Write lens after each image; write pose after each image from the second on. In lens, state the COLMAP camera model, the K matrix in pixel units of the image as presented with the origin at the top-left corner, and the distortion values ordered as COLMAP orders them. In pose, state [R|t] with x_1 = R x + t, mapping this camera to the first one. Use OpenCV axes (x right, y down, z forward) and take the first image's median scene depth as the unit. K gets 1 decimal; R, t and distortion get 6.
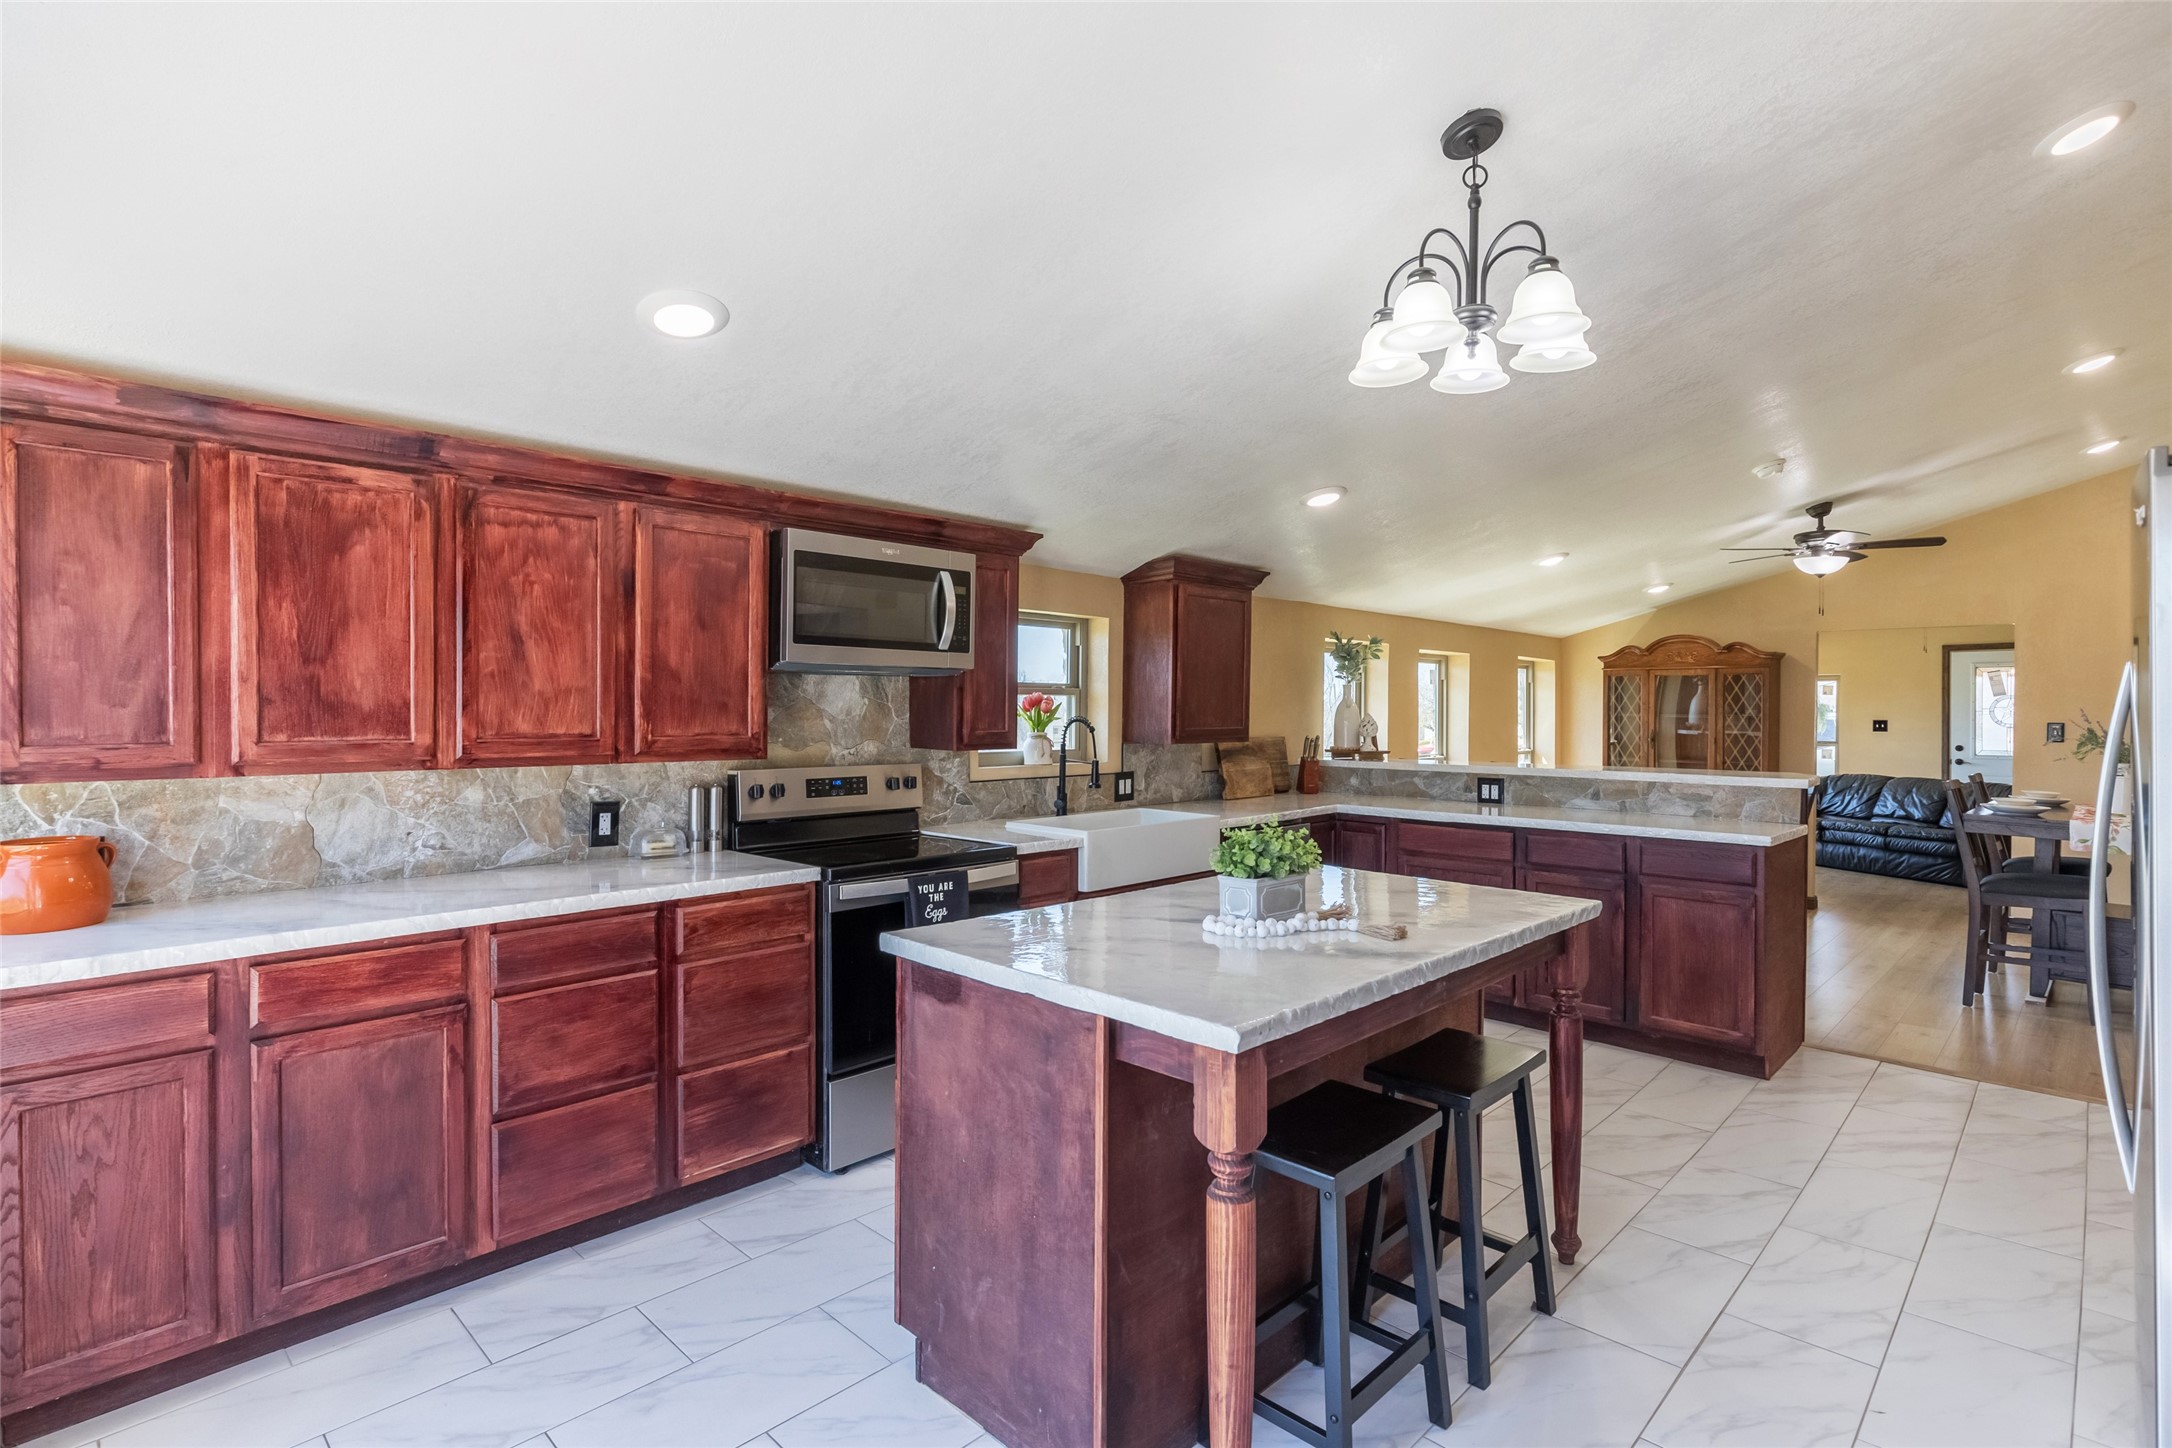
lens RADIAL K [[1045.0, 0, 1086.1], [0, 1045.0, 716.0], [0, 0, 1]] dist [0.009326, -0.002241]
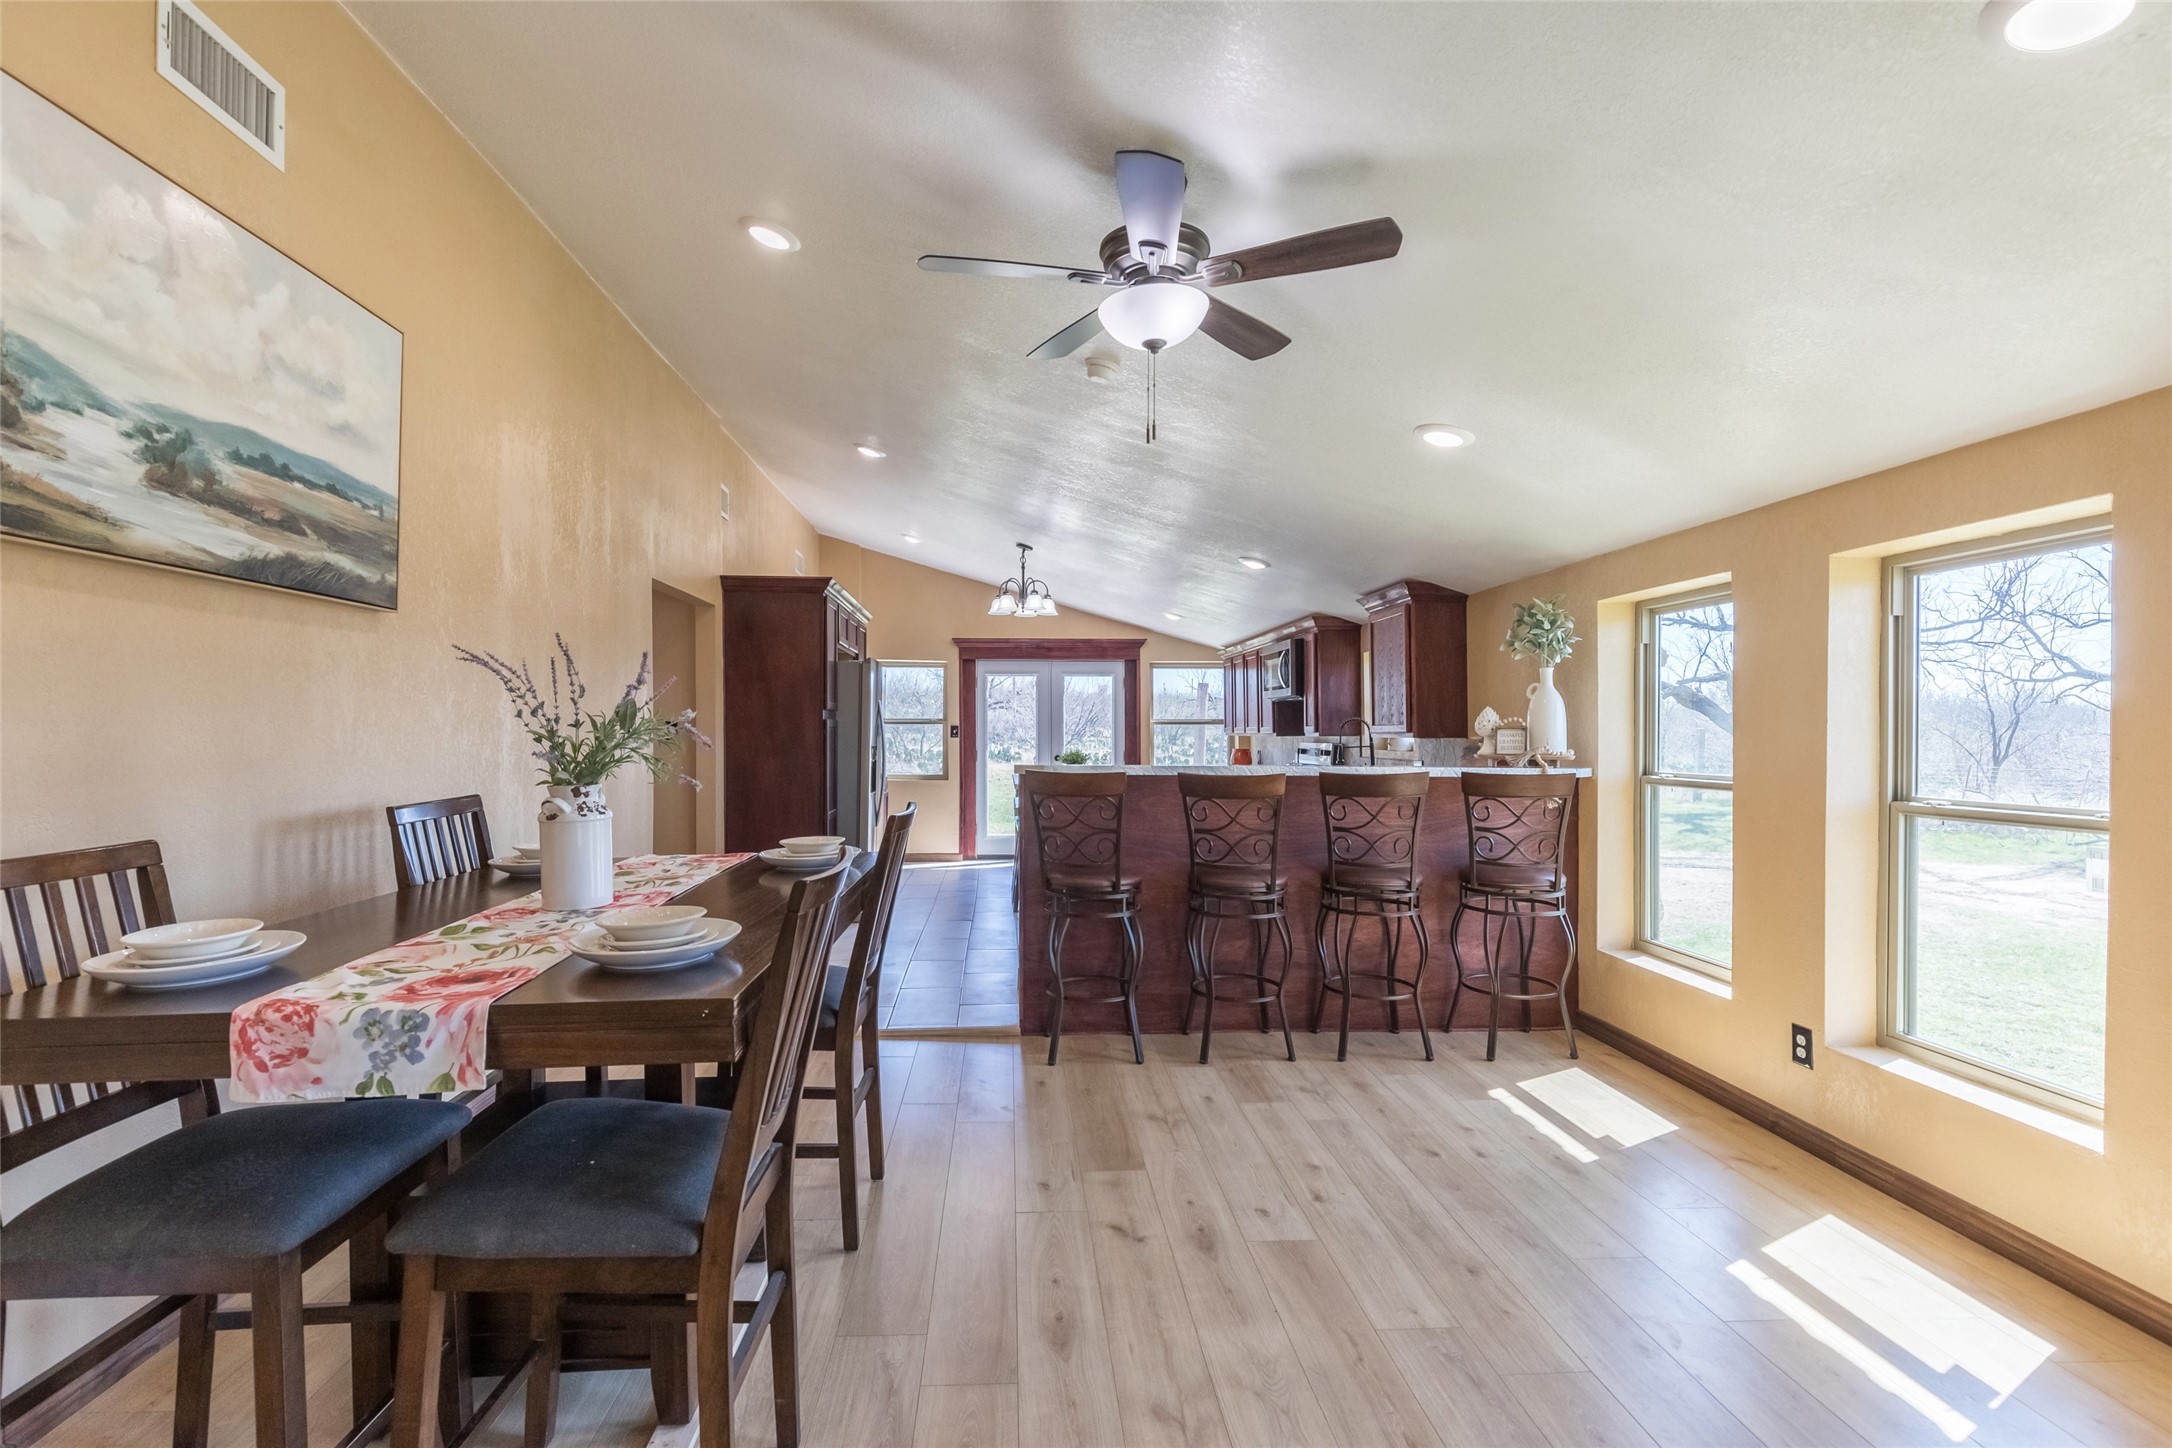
lens RADIAL K [[980.4, 0, 1080.4], [0, 980.4, 732.7], [0, 0, 1]] dist [0.009812, -0.001887]
pose [[-0.652682, -0.006226, -0.757606, 1.432476], [-0.010868, 0.999940, 0.001146, 0.027217], [0.757554, 0.008981, -0.652711, 1.734141]]
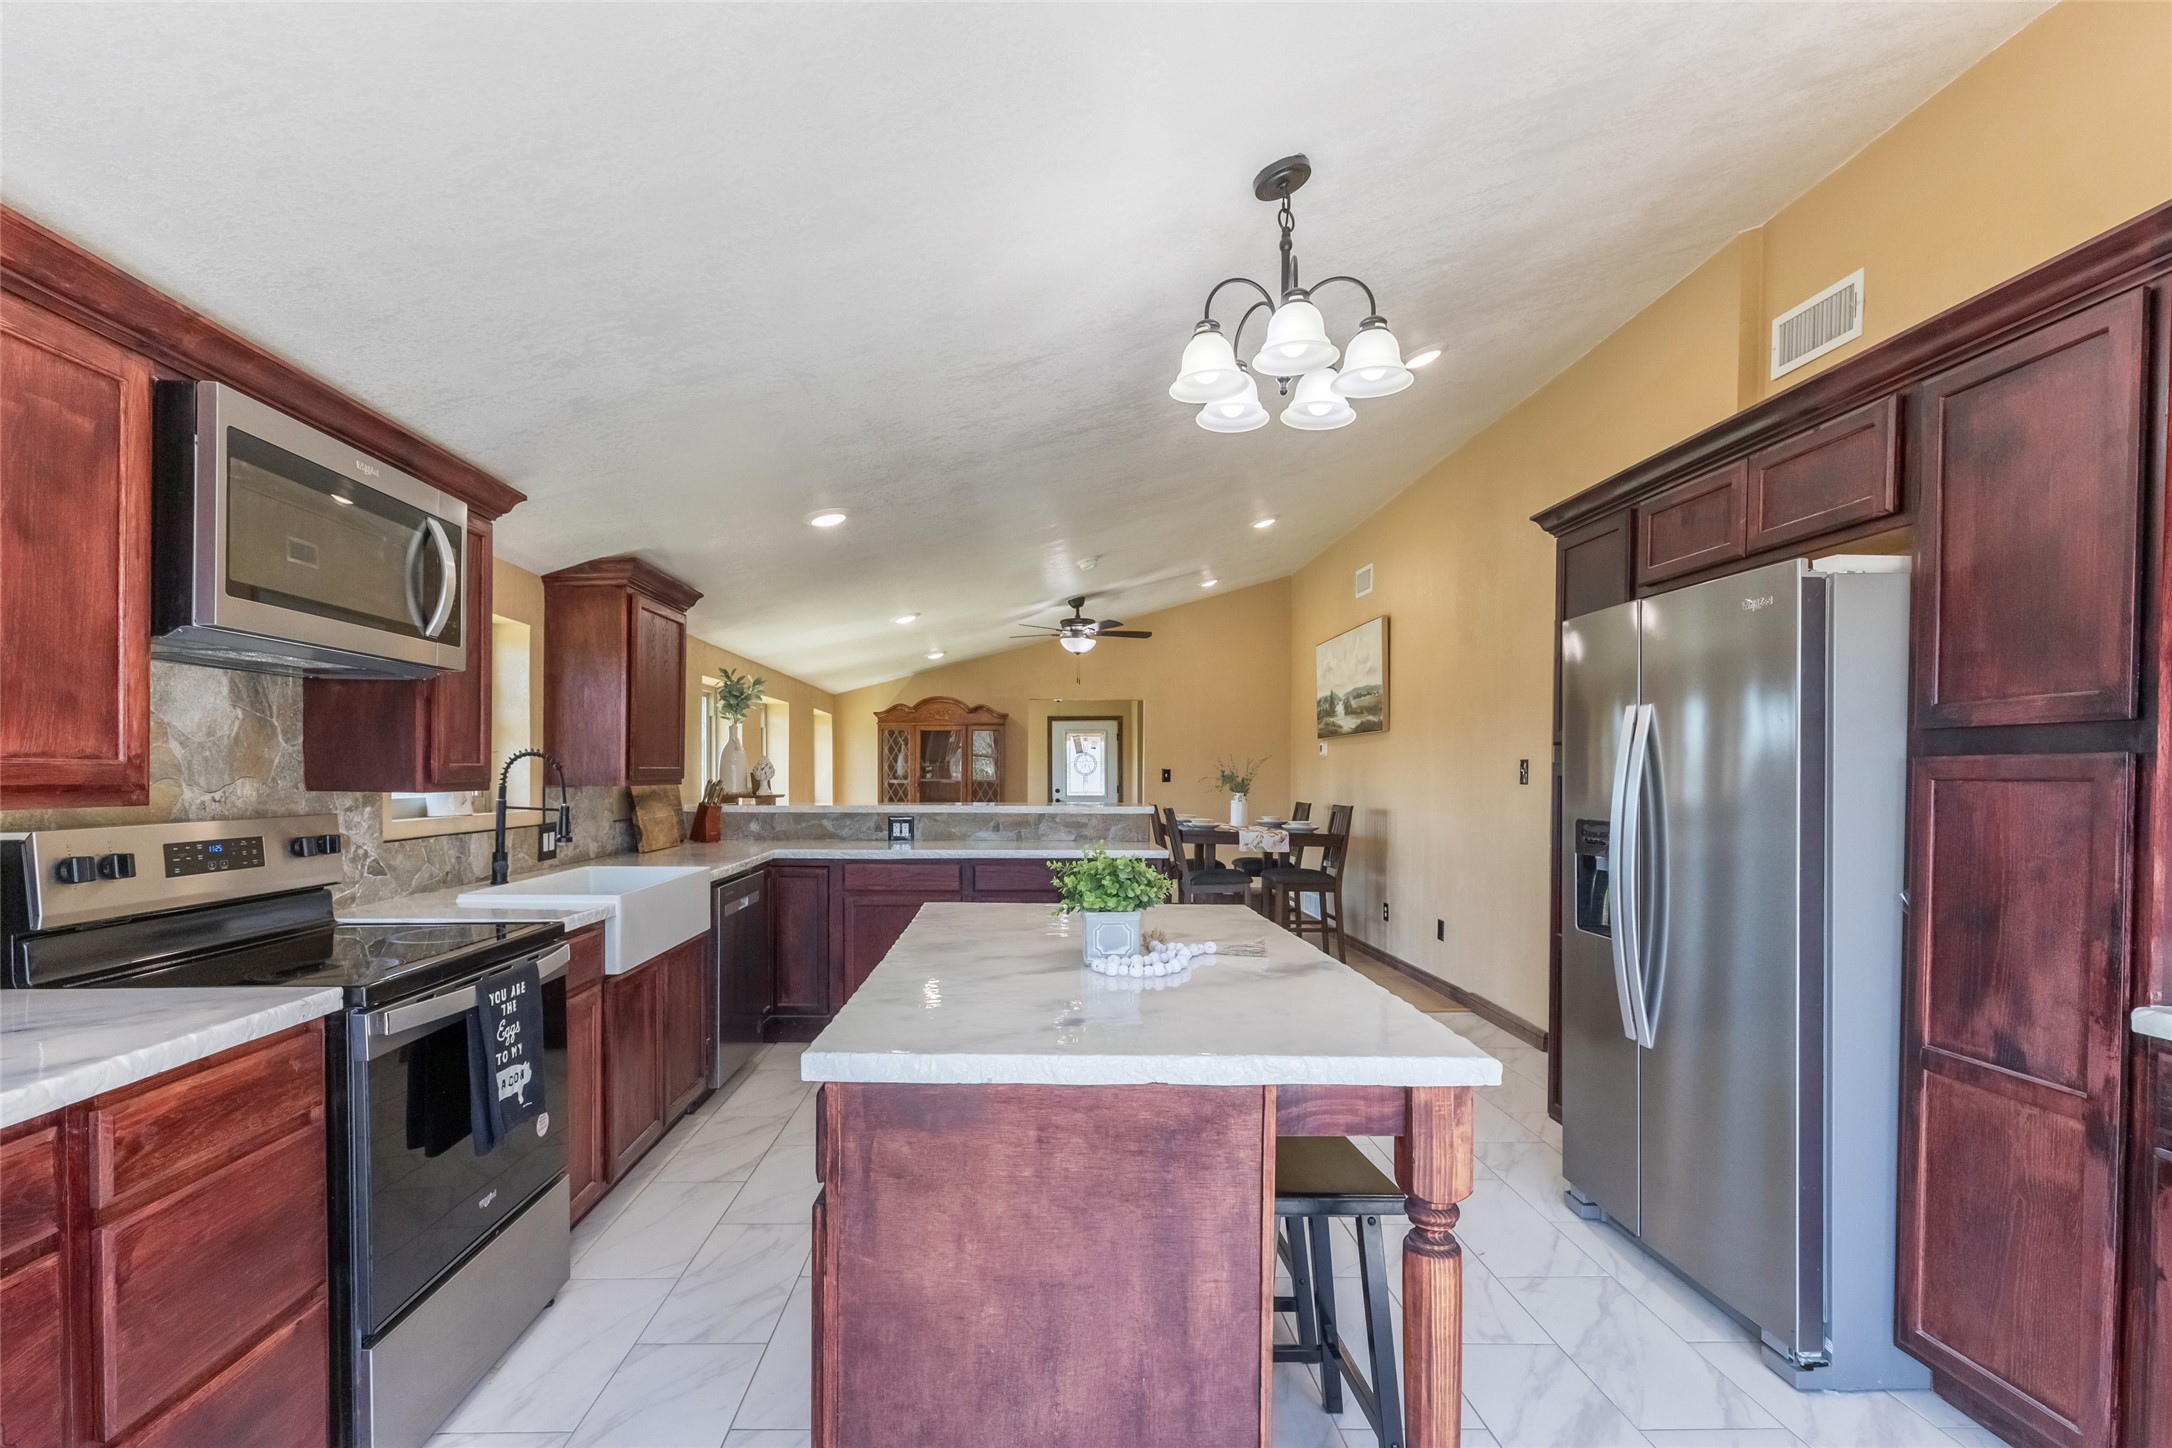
lens RADIAL K [[980.4, 0, 1034.8], [0, 980.4, 784.3], [0, 0, 1]] dist [0.009812, -0.001887]
pose [[0.707051, -0.009302, 0.707101, -0.269446], [0.002820, 0.999943, 0.010334, 0.020776], [-0.707157, -0.005312, 0.707037, 0.253502]]
